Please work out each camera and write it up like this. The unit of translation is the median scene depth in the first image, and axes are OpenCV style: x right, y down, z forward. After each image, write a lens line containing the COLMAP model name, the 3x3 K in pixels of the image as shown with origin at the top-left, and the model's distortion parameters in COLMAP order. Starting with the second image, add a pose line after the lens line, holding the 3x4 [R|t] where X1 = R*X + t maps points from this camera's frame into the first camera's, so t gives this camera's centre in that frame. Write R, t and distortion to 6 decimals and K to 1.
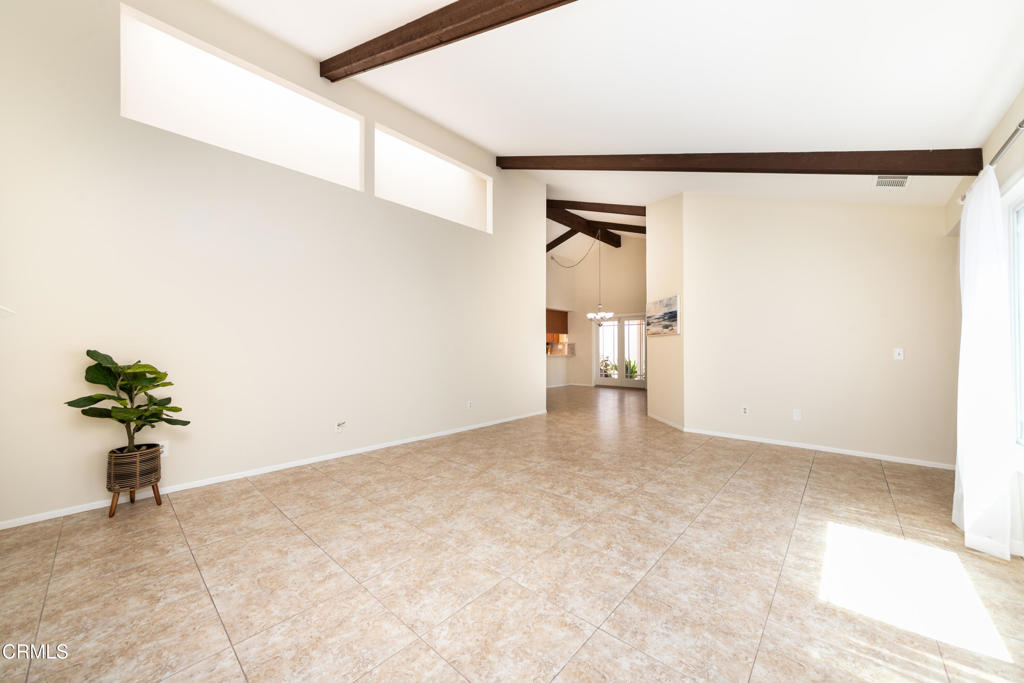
lens RADIAL K [[372.8, 0, 513.8], [0, 372.8, 345.1], [0, 0, 1]] dist [-0.006456, 0.001761]
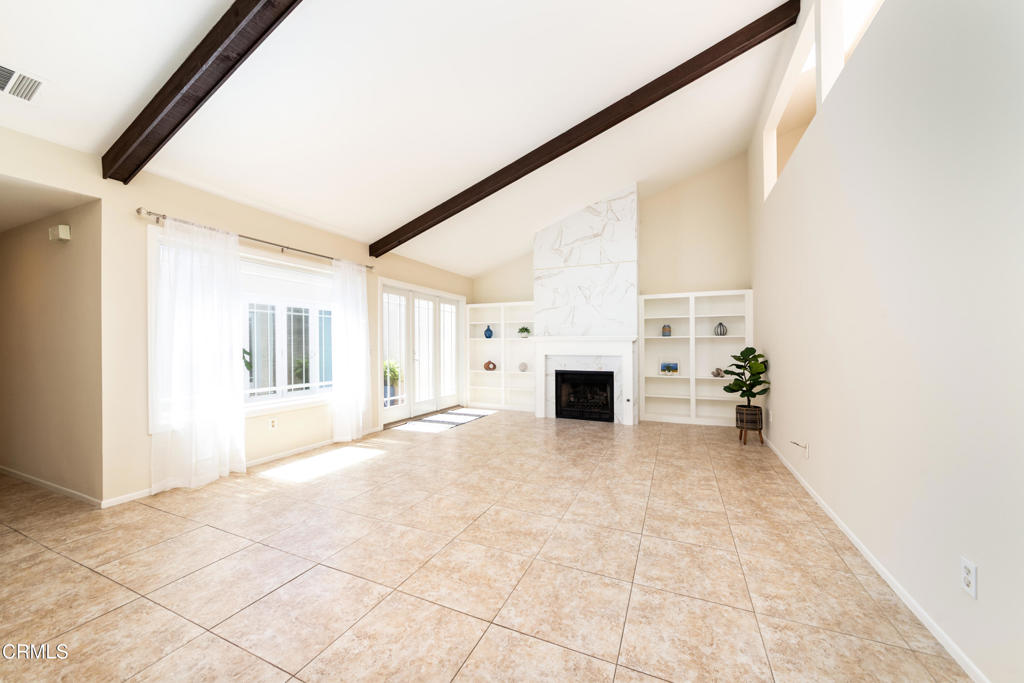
lens RADIAL K [[372.8, 0, 513.1], [0, 372.8, 347.6], [0, 0, 1]] dist [-0.006456, 0.001761]
pose [[-0.950909, 0.003504, -0.309450, 0.415859], [0.004110, 0.999991, -0.001306, 0.011140], [0.309442, -0.002514, -0.950915, 1.896810]]
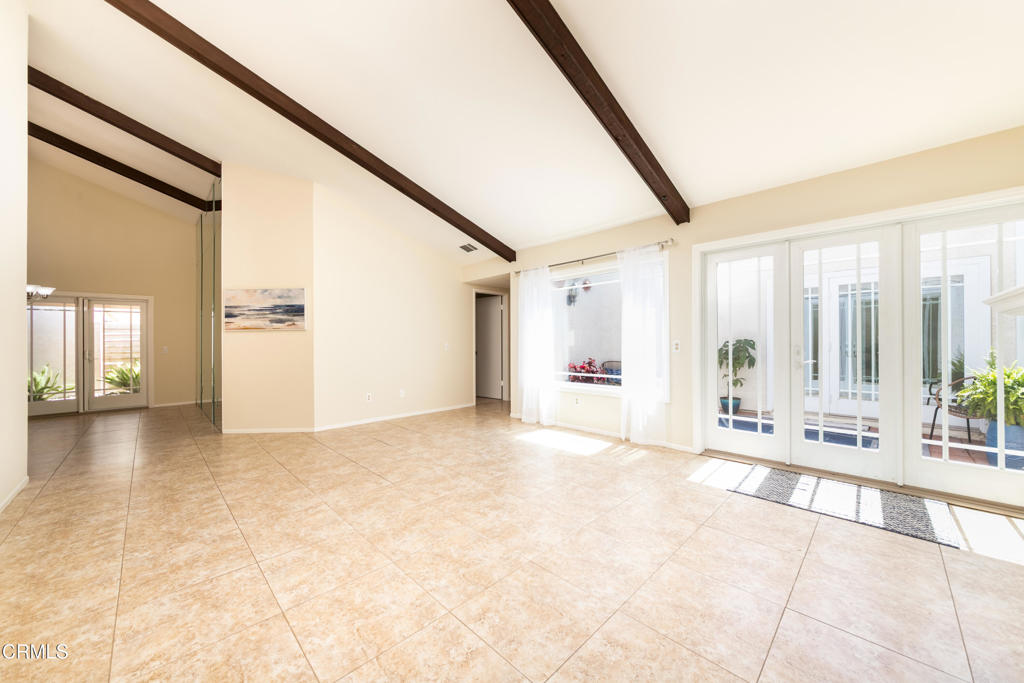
lens RADIAL K [[372.8, 0, 517.1], [0, 372.8, 339.8], [0, 0, 1]] dist [-0.006456, 0.001761]
pose [[0.053652, 0.004029, 0.998552, -0.757612], [0.006621, 0.999968, -0.004391, 0.004178], [-0.998538, 0.006847, 0.053623, 0.688462]]
